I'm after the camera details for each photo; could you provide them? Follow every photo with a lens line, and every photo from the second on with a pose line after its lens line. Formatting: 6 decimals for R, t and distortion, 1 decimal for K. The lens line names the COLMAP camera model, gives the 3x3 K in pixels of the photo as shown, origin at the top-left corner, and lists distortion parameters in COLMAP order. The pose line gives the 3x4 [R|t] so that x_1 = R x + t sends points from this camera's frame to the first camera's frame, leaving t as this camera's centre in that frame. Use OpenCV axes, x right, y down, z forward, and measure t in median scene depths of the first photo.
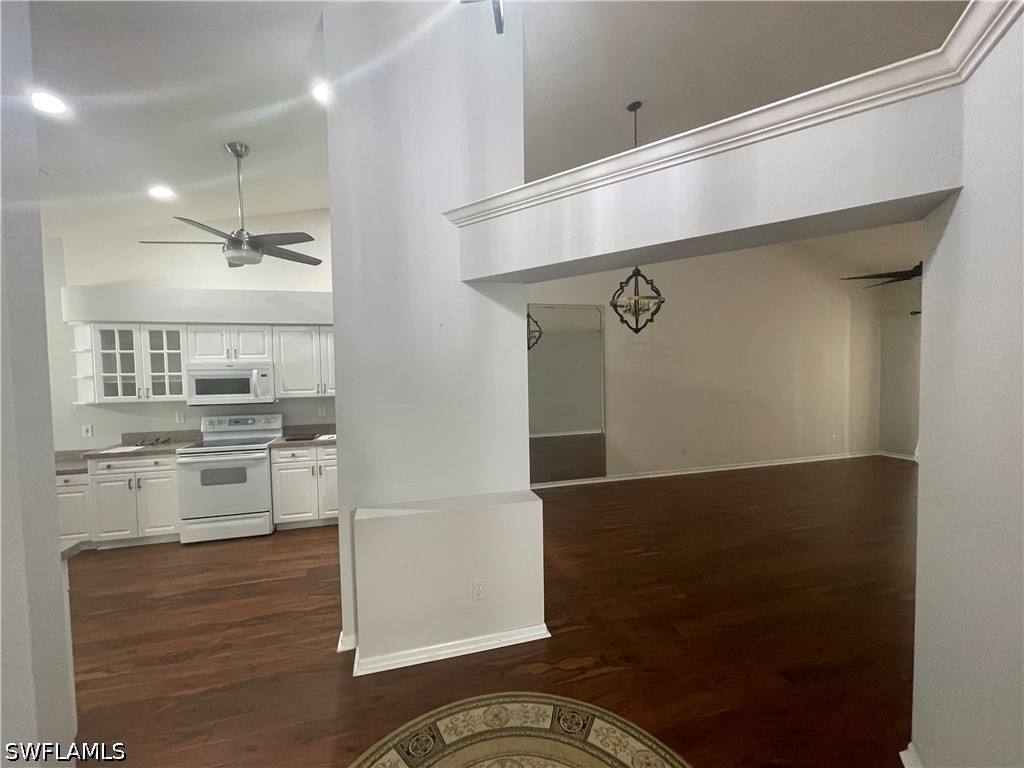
lens RADIAL K [[412.5, 0, 507.1], [0, 412.5, 385.2], [0, 0, 1]] dist [-0.004505, 0.000469]
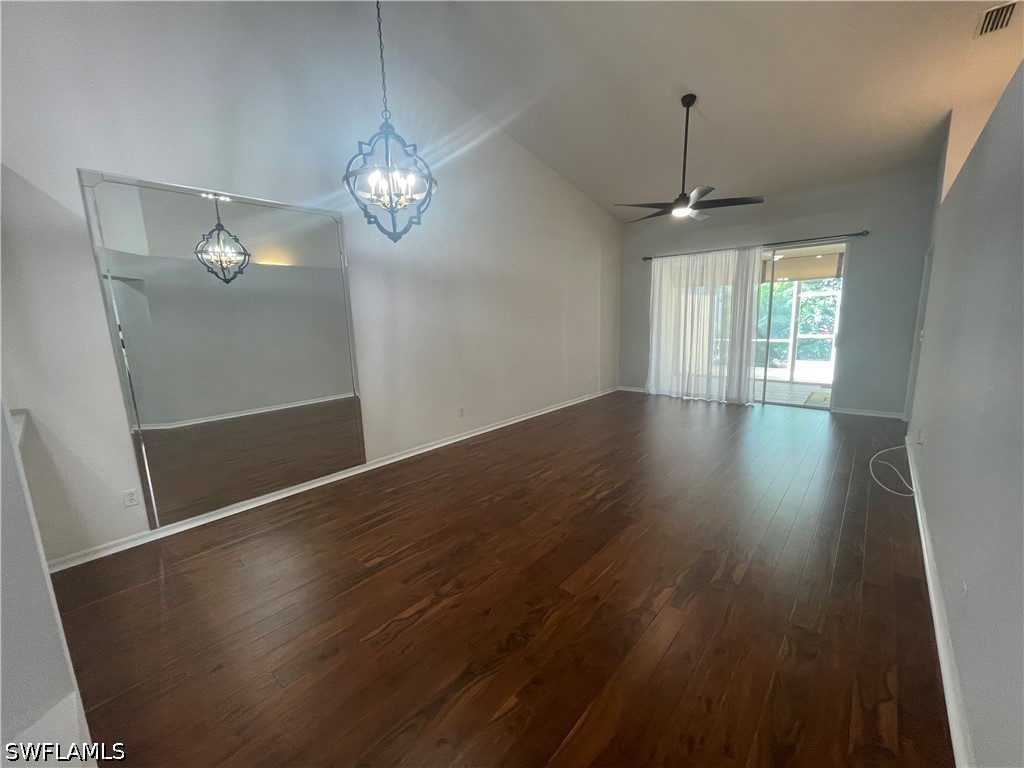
lens RADIAL K [[412.5, 0, 513.4], [0, 412.5, 385.2], [0, 0, 1]] dist [-0.004505, 0.000469]
pose [[0.837897, -0.098855, 0.536801, 0.121050], [0.033359, 0.990899, 0.130408, 0.003974], [-0.544807, -0.091361, 0.833570, 0.401375]]
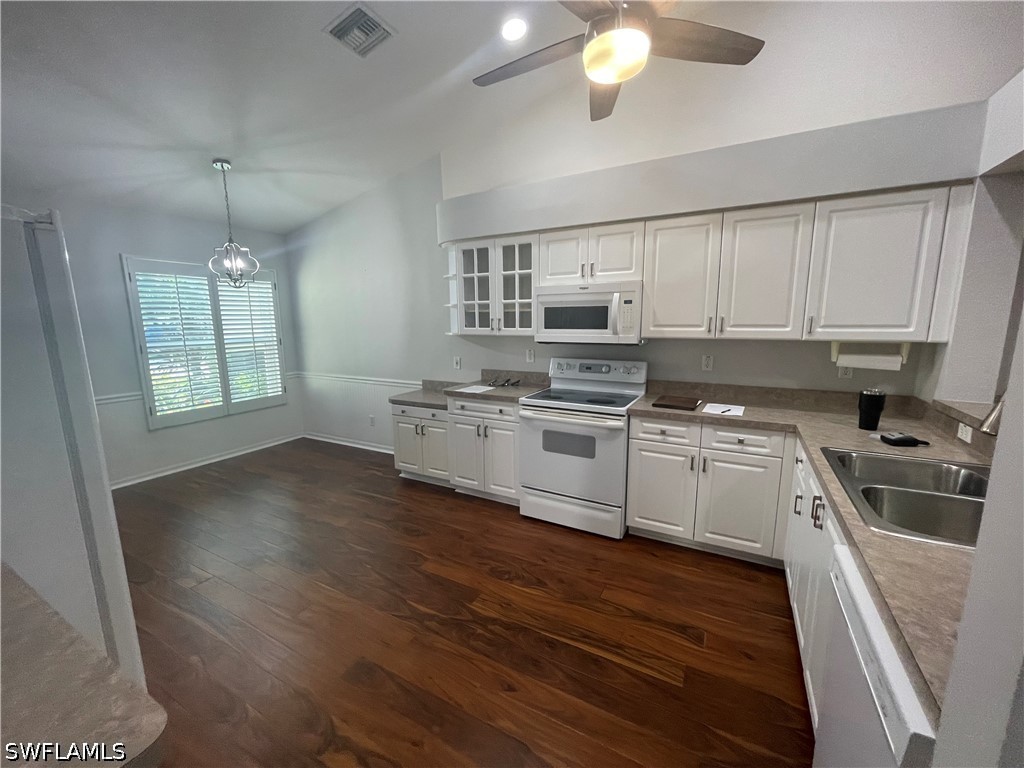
lens RADIAL K [[412.5, 0, 508.3], [0, 412.5, 387.5], [0, 0, 1]] dist [-0.004505, 0.000469]
pose [[0.707671, 0.128128, -0.694827, -0.265086], [-0.028310, 0.987772, 0.153315, 0.016147], [0.705974, -0.088827, 0.702645, 0.413987]]
